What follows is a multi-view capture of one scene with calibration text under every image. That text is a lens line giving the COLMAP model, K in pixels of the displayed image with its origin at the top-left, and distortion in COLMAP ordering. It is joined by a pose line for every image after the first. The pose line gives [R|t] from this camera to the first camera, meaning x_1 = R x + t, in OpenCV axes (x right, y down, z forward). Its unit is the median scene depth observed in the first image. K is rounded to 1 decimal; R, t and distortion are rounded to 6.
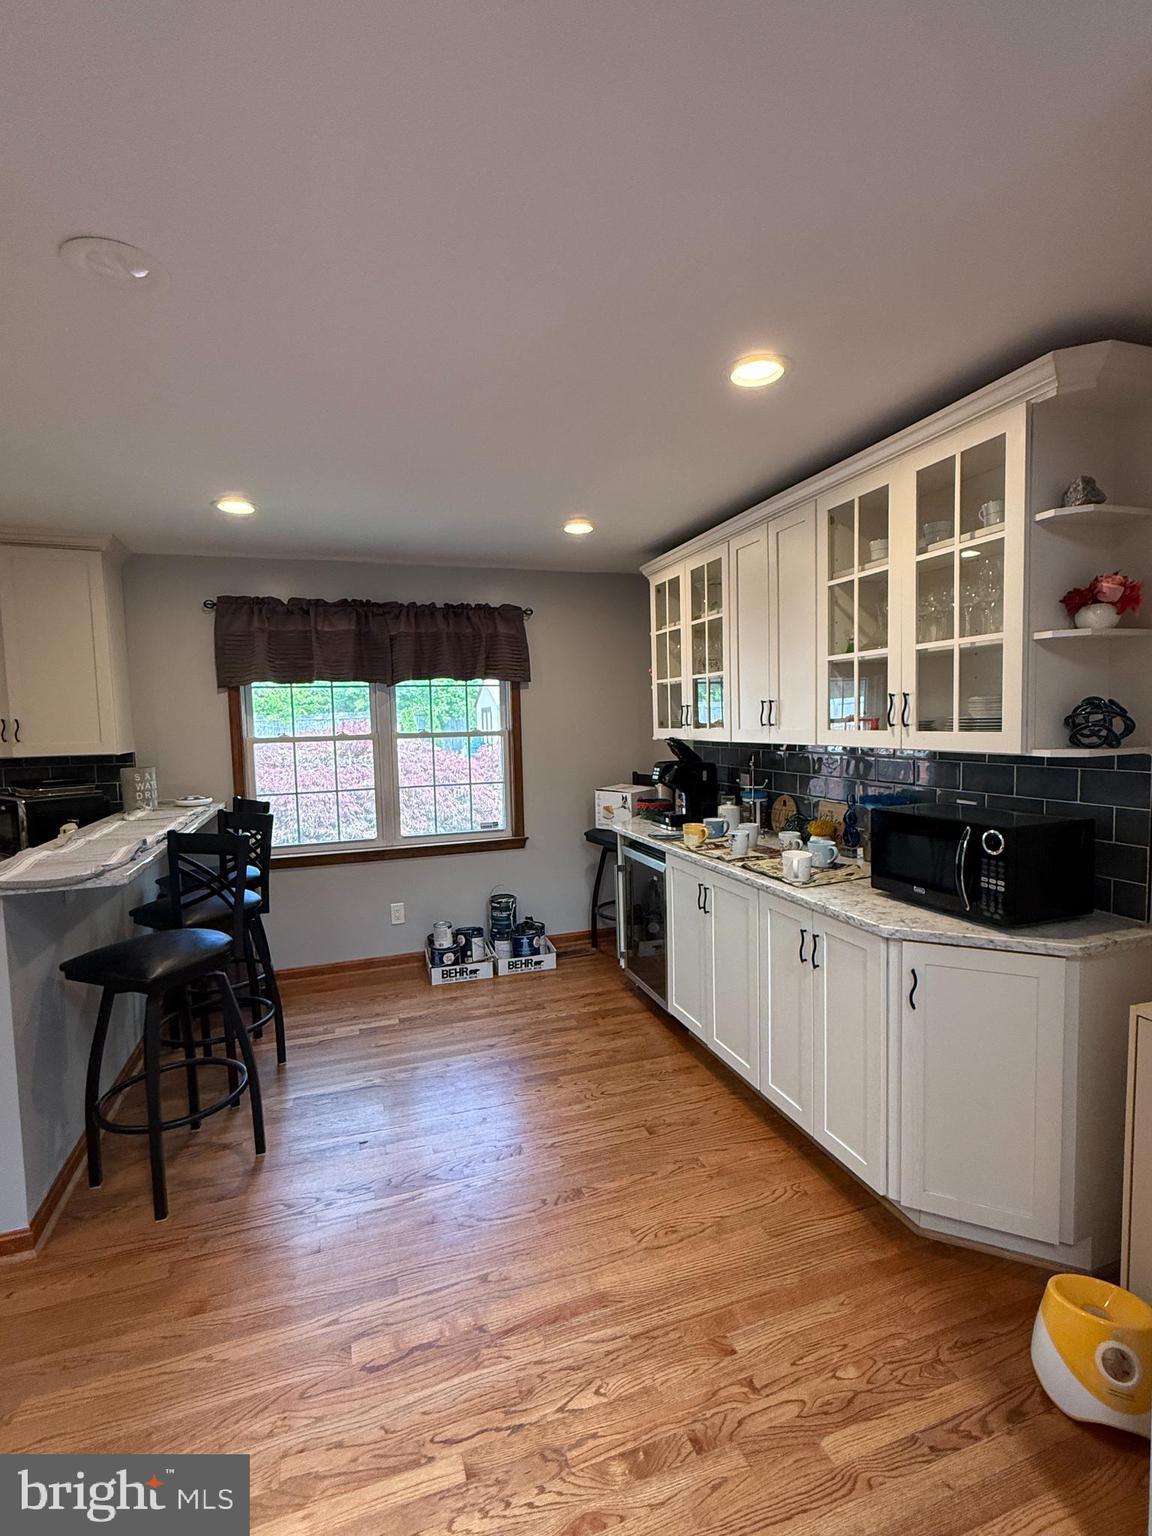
lens RADIAL K [[712.9, 0, 576.5], [0, 712.9, 762.6], [0, 0, 1]] dist [-0.000129, -0.000010]
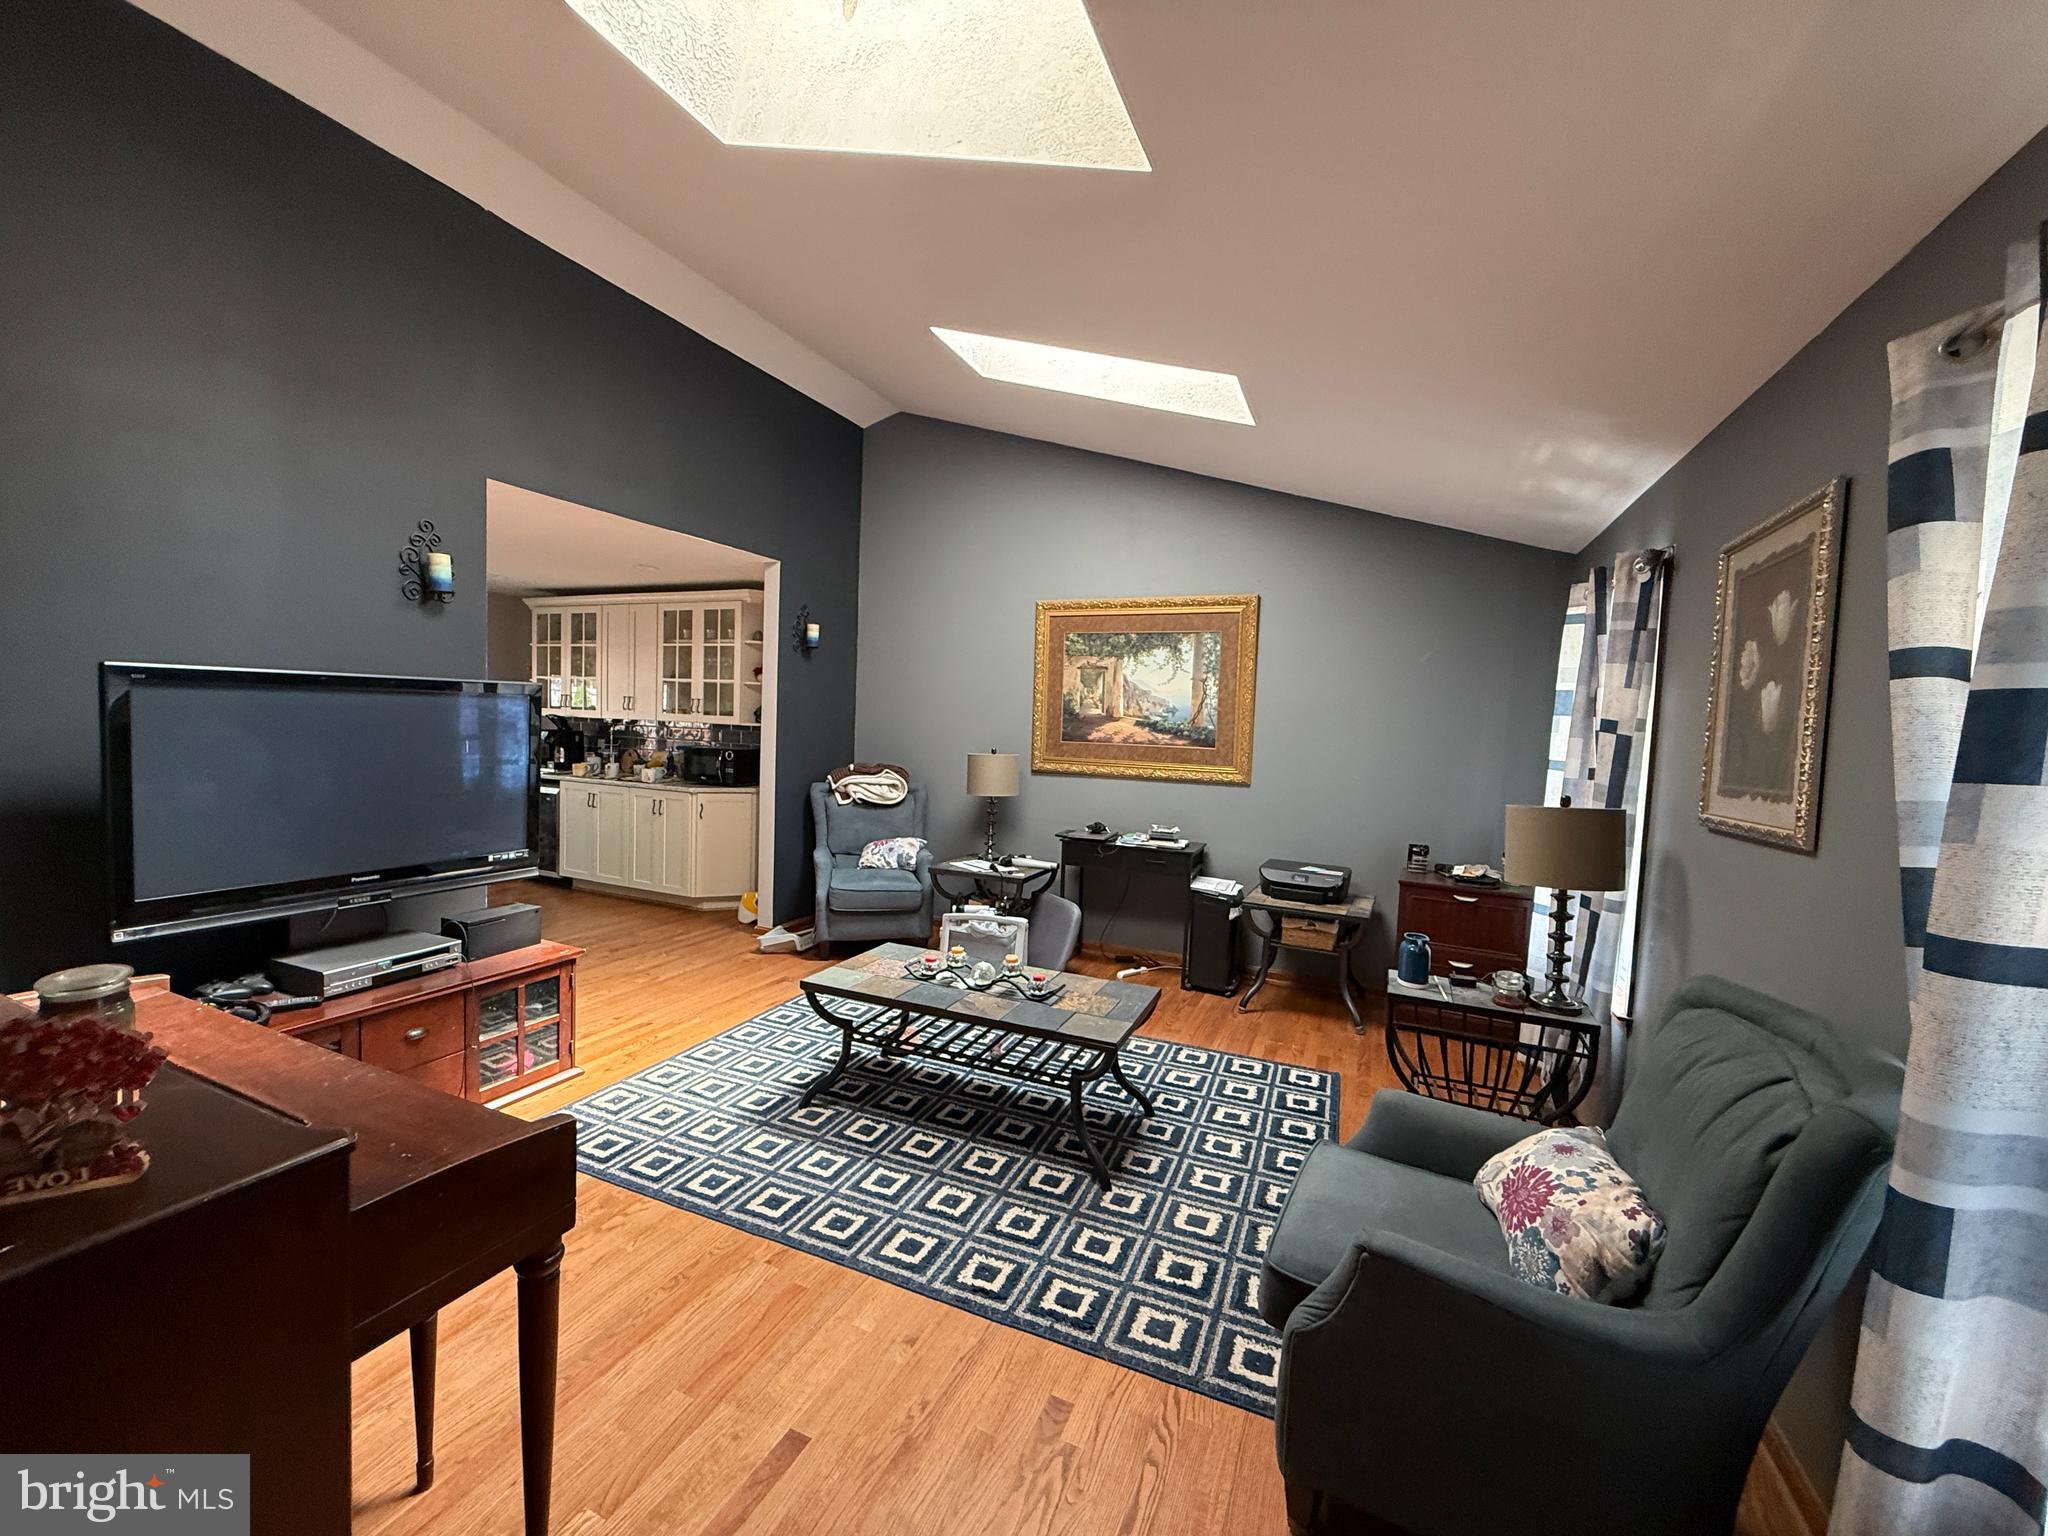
lens RADIAL K [[815.3, 0, 1023.9], [0, 815.3, 761.8], [0, 0, 1]] dist [0.000005, 0.000012]
pose [[0.679949, 0.004859, 0.733244, -0.642112], [-0.006410, 0.999979, -0.000684, 0.086206], [-0.733232, -0.004235, 0.679966, -1.329443]]
